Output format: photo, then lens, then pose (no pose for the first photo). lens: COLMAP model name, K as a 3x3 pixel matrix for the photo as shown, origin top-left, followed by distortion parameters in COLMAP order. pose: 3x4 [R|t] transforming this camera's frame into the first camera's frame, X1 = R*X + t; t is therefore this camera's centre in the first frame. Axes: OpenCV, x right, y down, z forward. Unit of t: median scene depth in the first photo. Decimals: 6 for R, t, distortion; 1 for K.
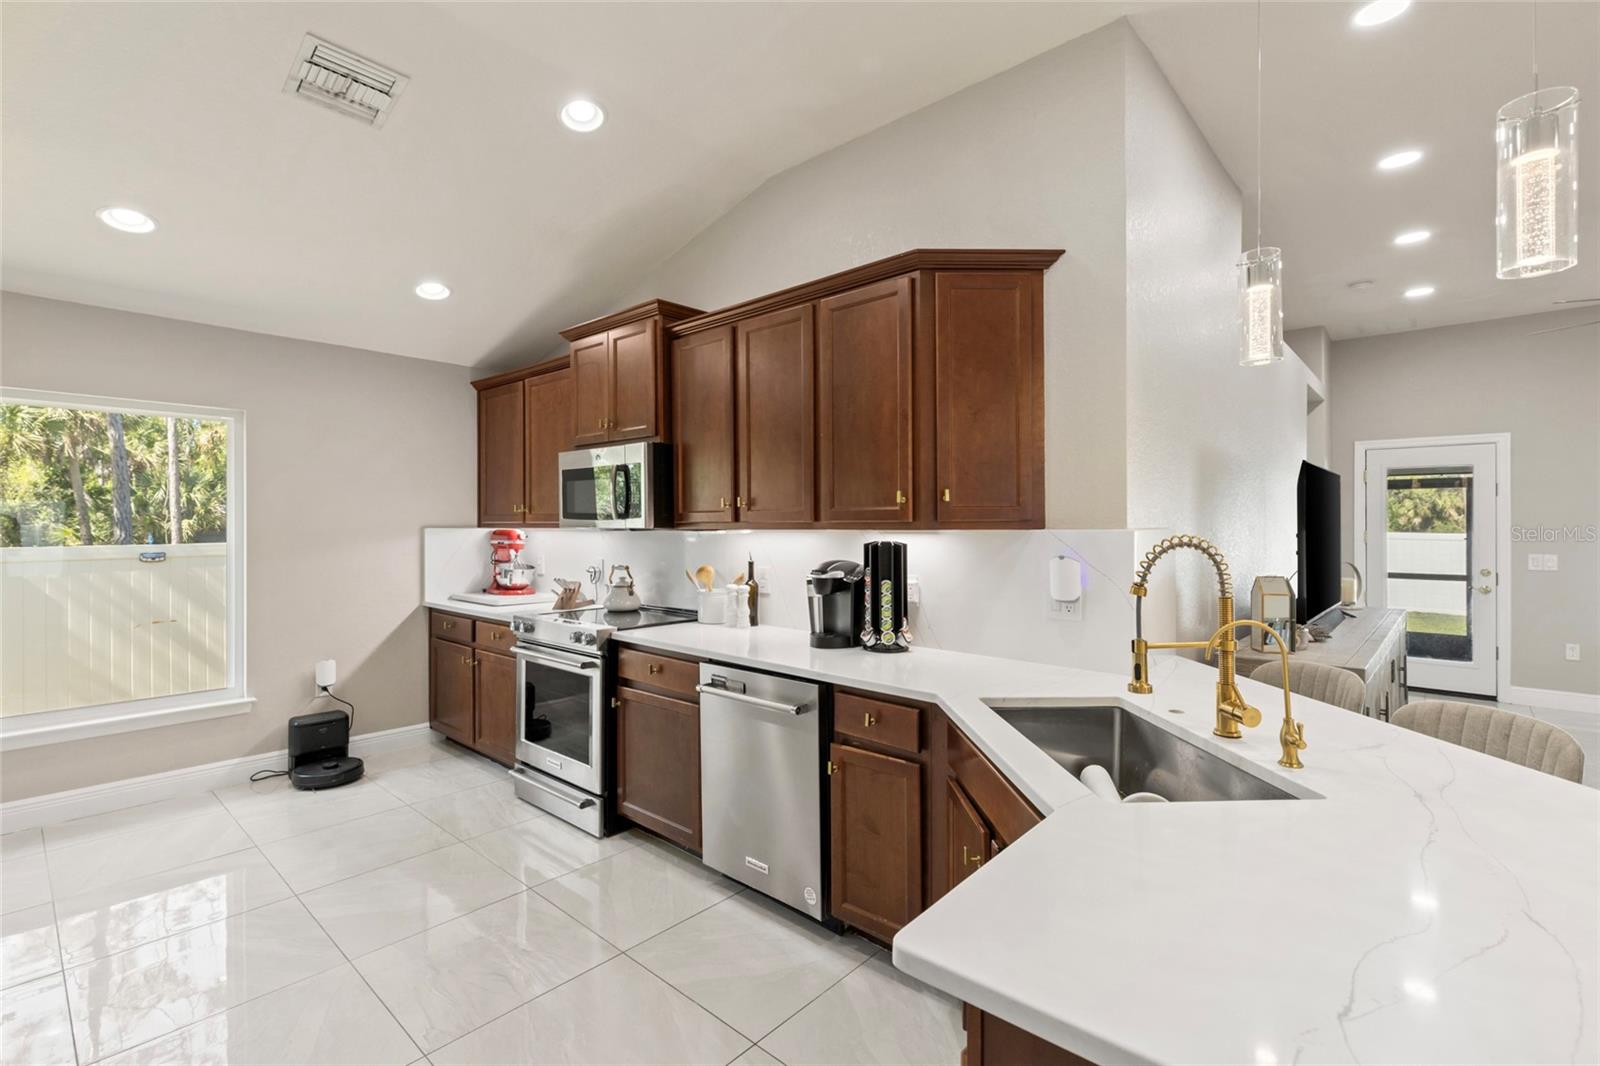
lens RADIAL K [[726.3, 0, 799.5], [0, 726.3, 522.7], [0, 0, 1]] dist [0.009882, -0.004097]
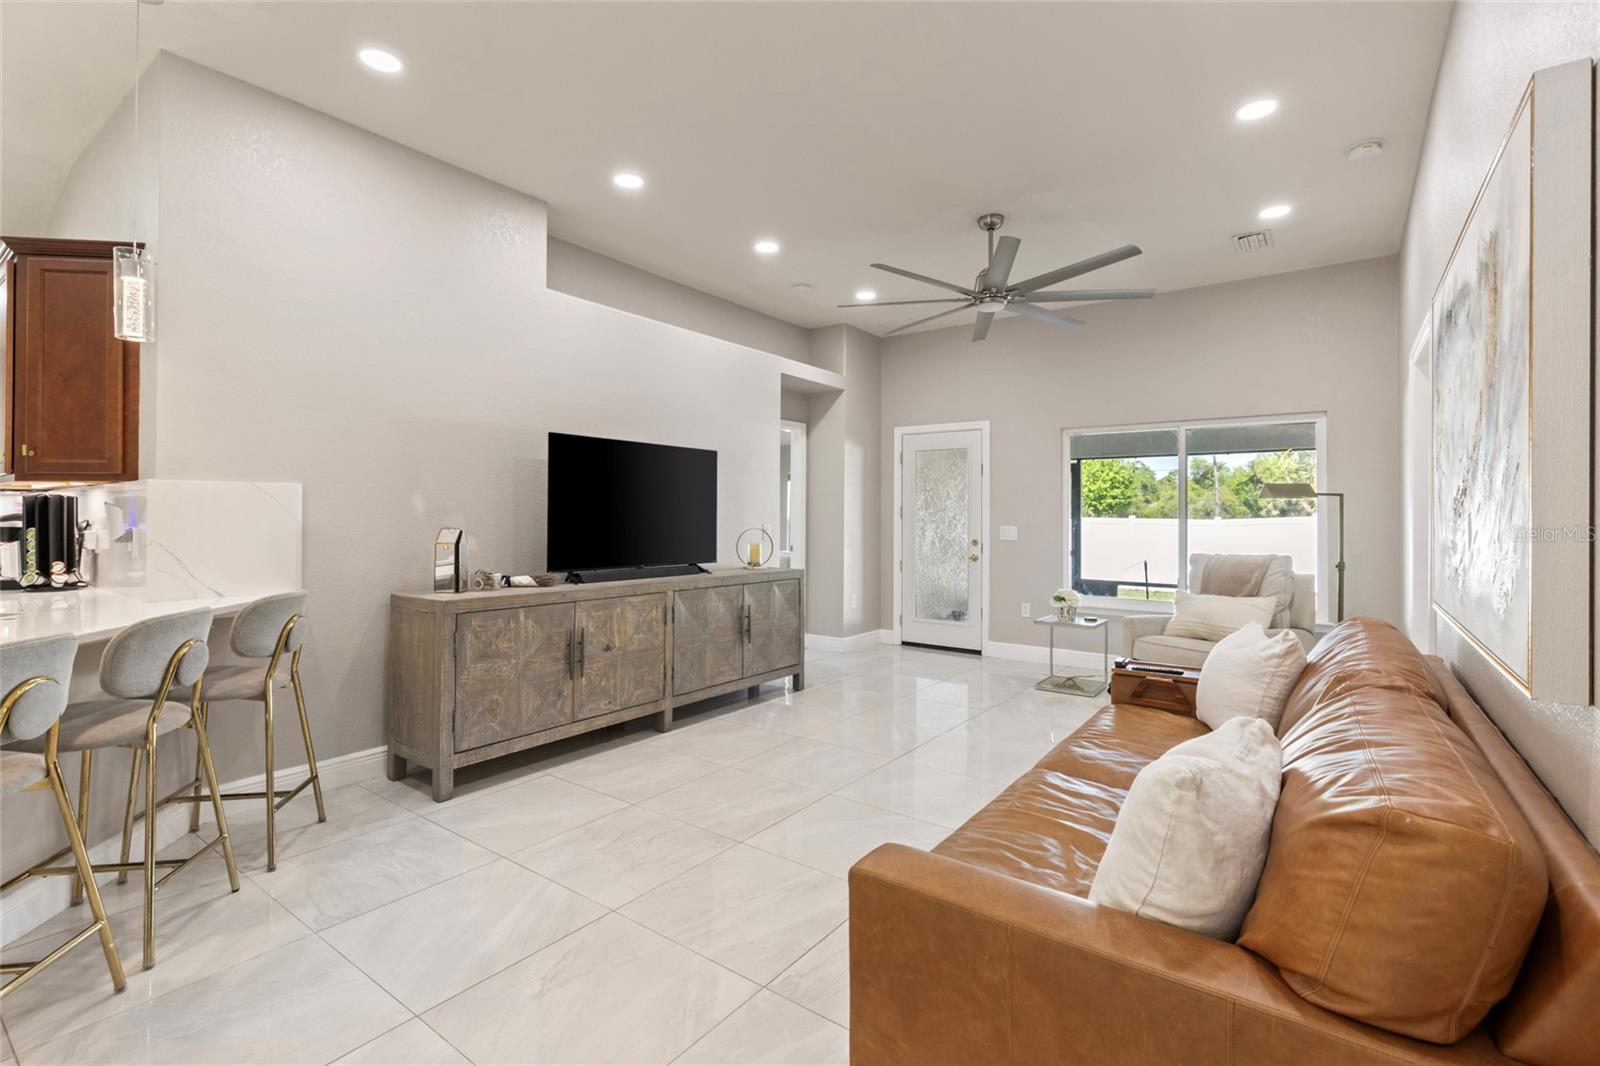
lens RADIAL K [[726.3, 0, 794.5], [0, 726.3, 509.2], [0, 0, 1]] dist [0.009882, -0.004097]
pose [[0.995784, 0.005511, 0.091561, 0.965515], [-0.005012, 0.999971, -0.005688, 0.041226], [-0.091590, 0.005205, 0.995783, -0.189572]]
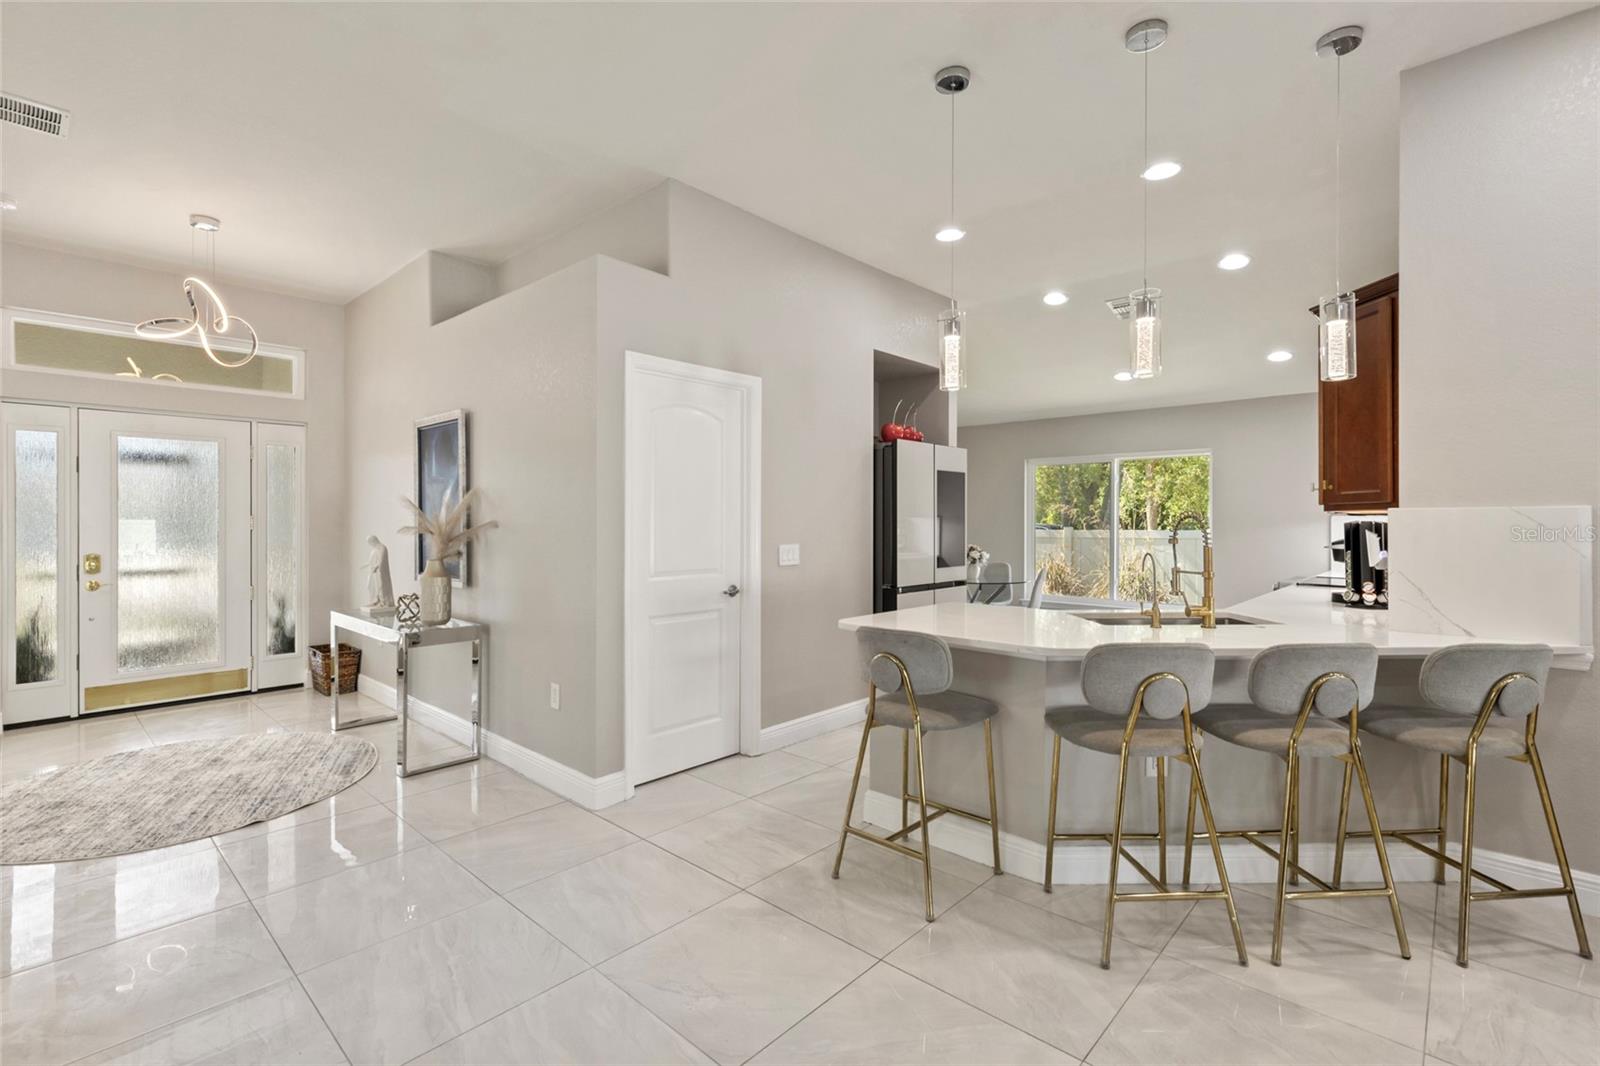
lens RADIAL K [[726.3, 0, 790.9], [0, 726.3, 518.5], [0, 0, 1]] dist [0.009882, -0.004097]
pose [[-0.010326, -0.001746, -0.999945, 1.151654], [0.003123, 0.999994, -0.001778, 0.017356], [0.999942, -0.003141, -0.010321, 0.027822]]
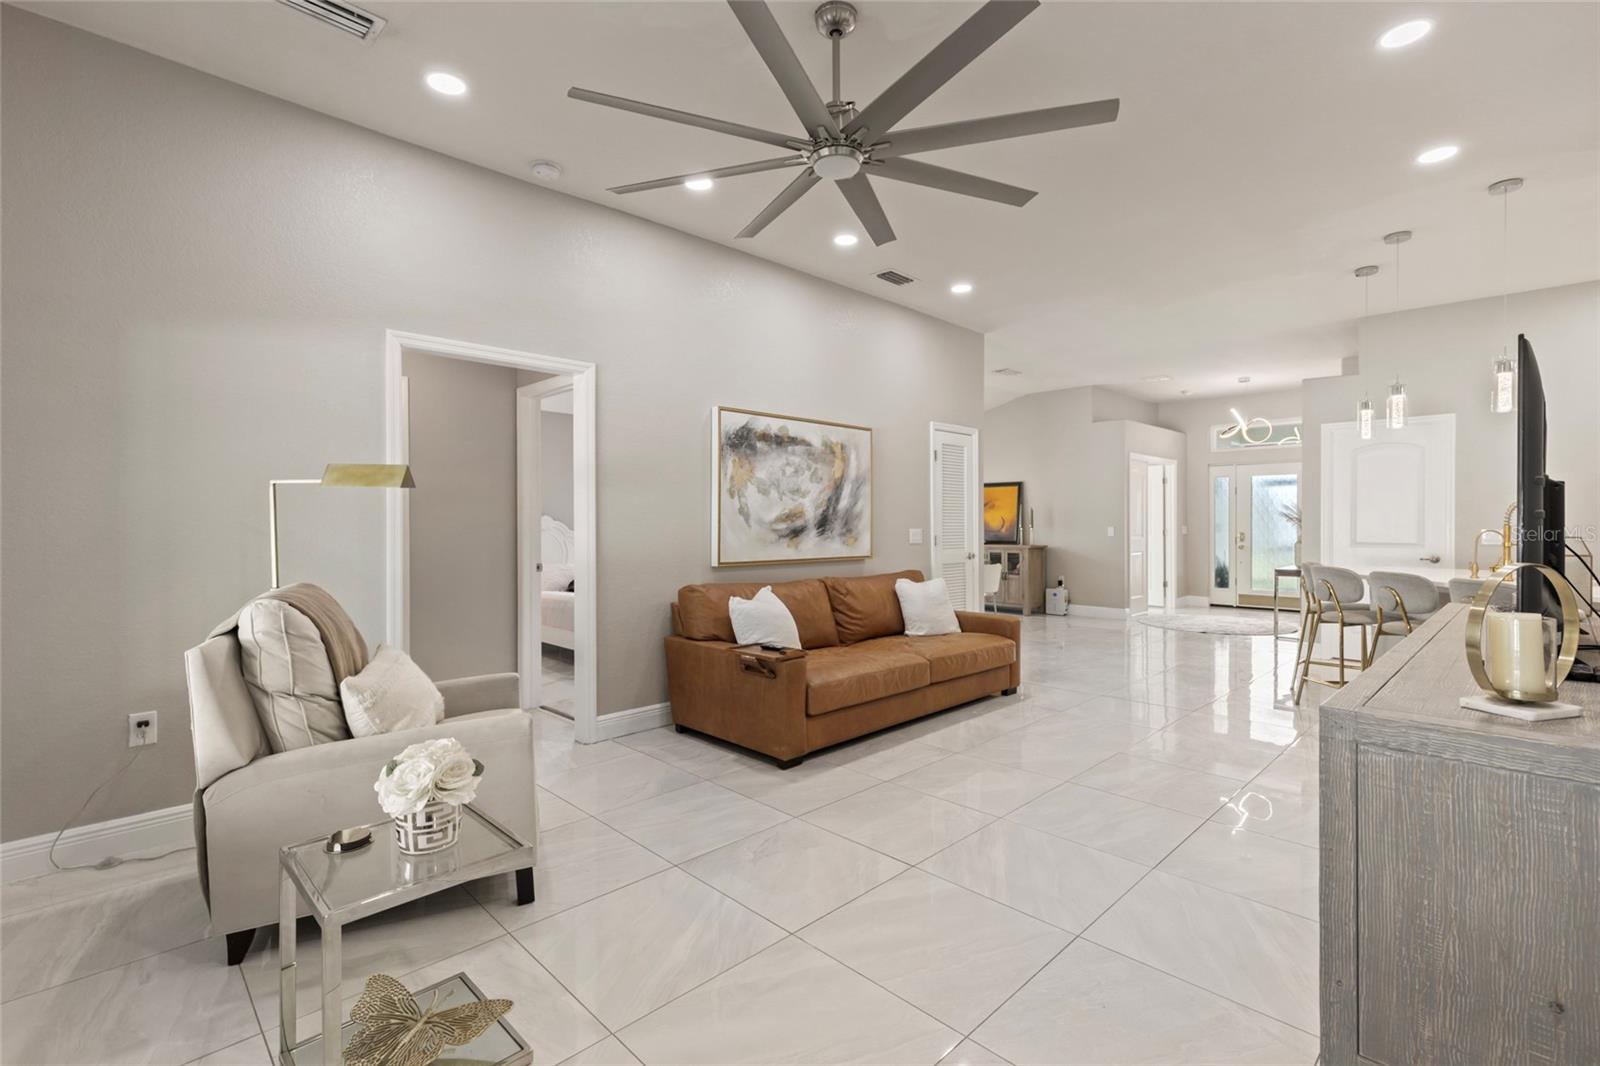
lens RADIAL K [[726.3, 0, 794.7], [0, 726.3, 531.7], [0, 0, 1]] dist [0.009882, -0.004097]
pose [[-0.998252, -0.001091, 0.059093, 1.435801], [-0.000519, 0.999953, 0.009689, 0.050691], [-0.059101, 0.009641, -0.998205, 1.841419]]
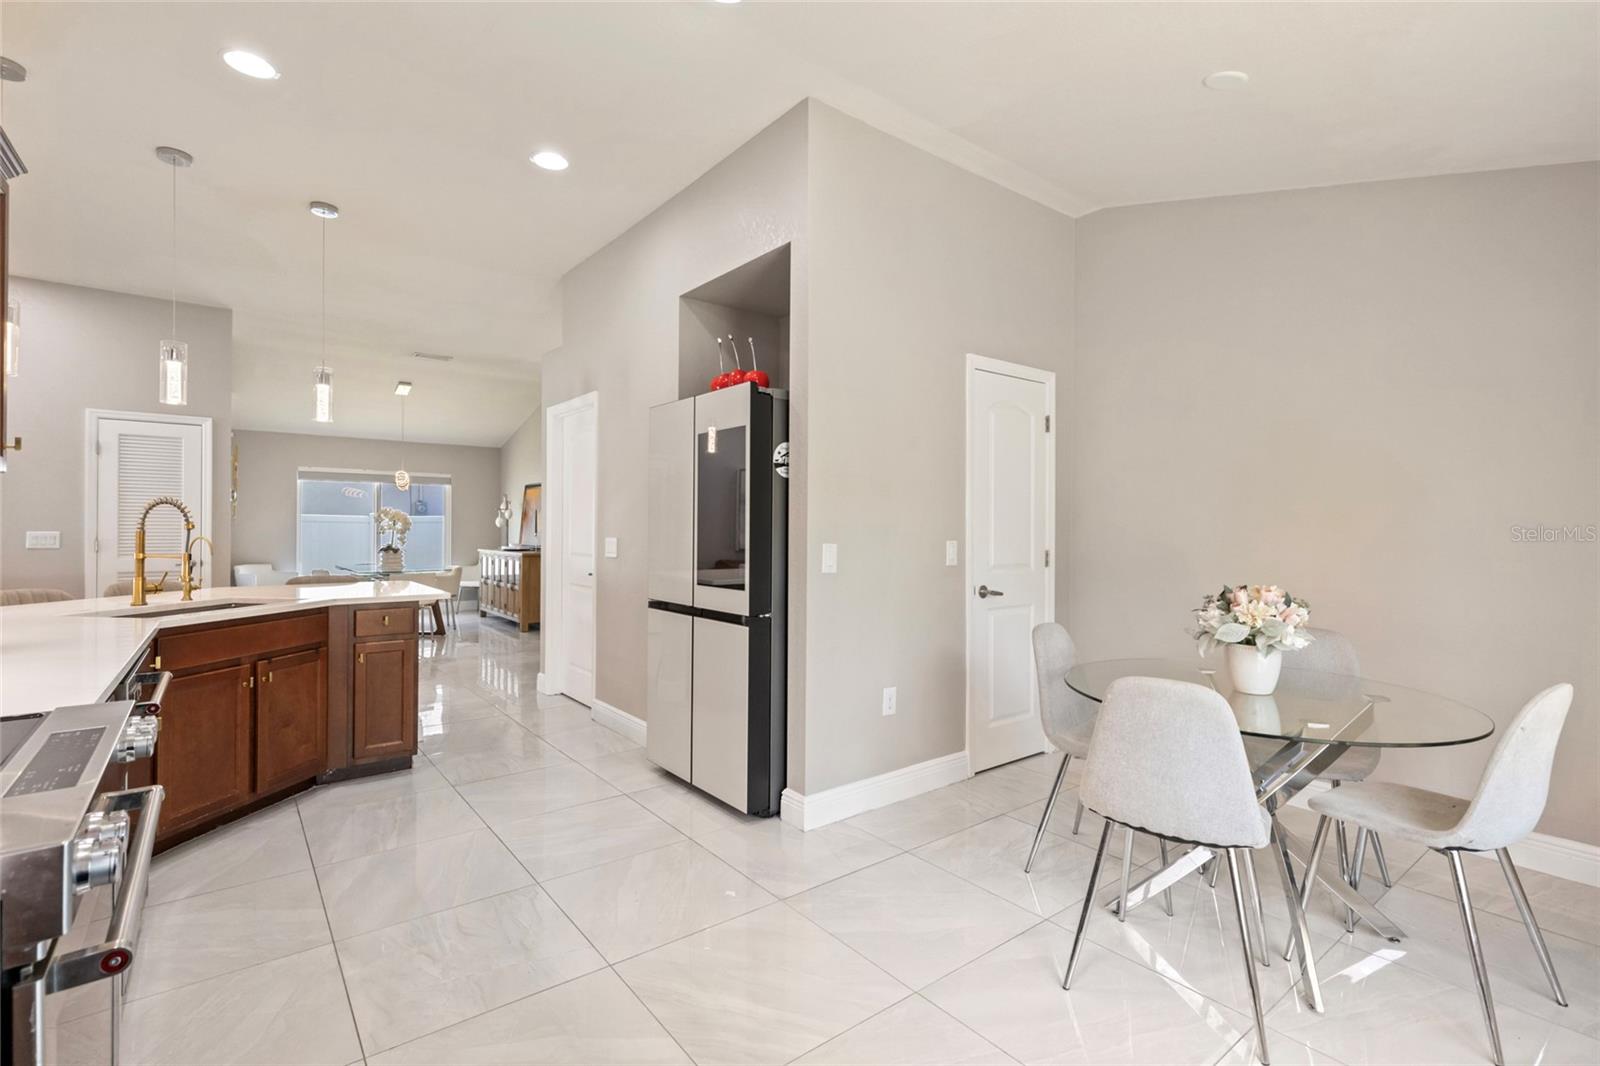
lens RADIAL K [[726.3, 0, 792.9], [0, 726.3, 523.0], [0, 0, 1]] dist [0.009882, -0.004097]
pose [[-0.986079, -0.006538, 0.166146, -0.680403], [-0.008278, 0.999918, -0.009778, 0.044767], [-0.166069, -0.011018, -0.986053, 1.290805]]
